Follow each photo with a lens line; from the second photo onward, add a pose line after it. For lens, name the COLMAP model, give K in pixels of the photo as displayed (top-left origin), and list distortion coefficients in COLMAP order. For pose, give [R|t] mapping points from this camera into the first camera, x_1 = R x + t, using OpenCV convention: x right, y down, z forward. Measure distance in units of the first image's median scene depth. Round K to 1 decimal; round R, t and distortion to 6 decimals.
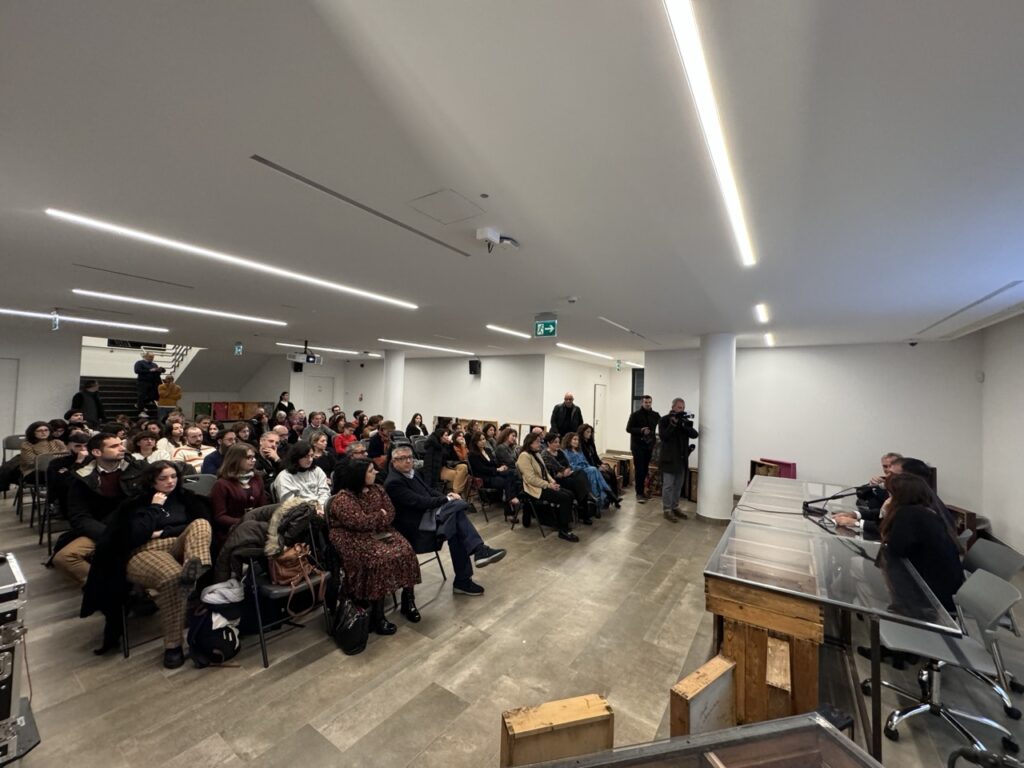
lens RADIAL K [[415.2, 0, 512.0], [0, 415.2, 384.0], [0, 0, 1]] dist [-0.001502, -0.000253]
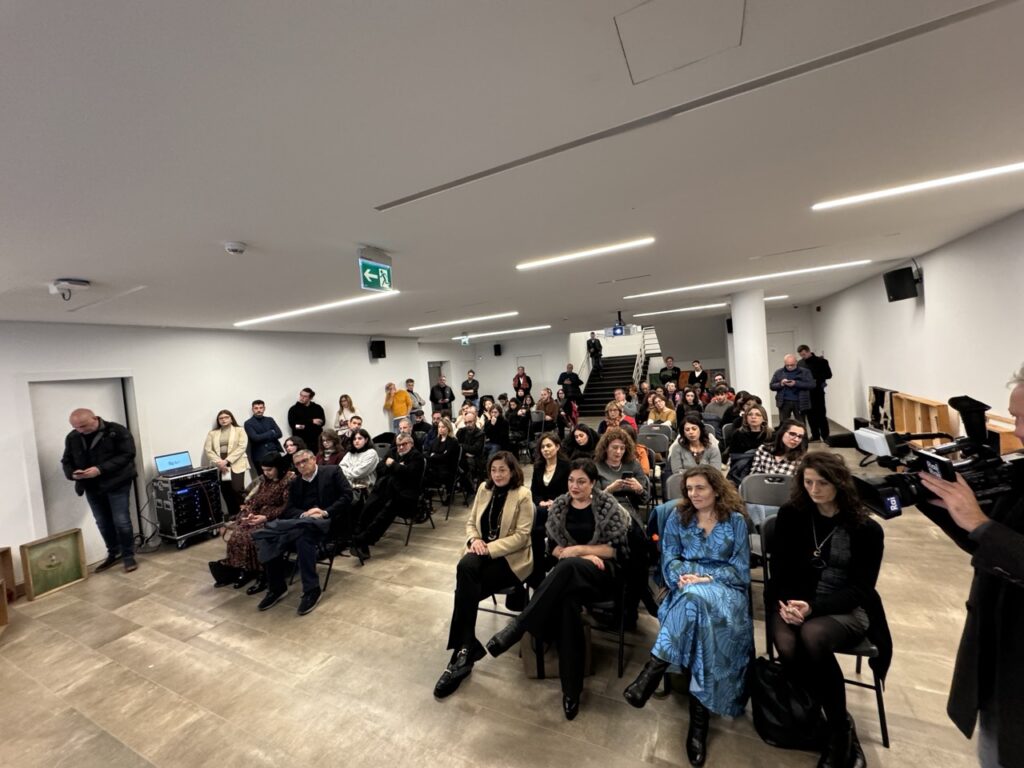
lens RADIAL K [[415.2, 0, 512.0], [0, 415.2, 384.0], [0, 0, 1]] dist [-0.001502, -0.000253]
pose [[0.110443, -0.014481, -0.993777, 0.969309], [0.110809, 0.993839, -0.002167, 0.072249], [0.987686, -0.109880, 0.111368, 1.621058]]
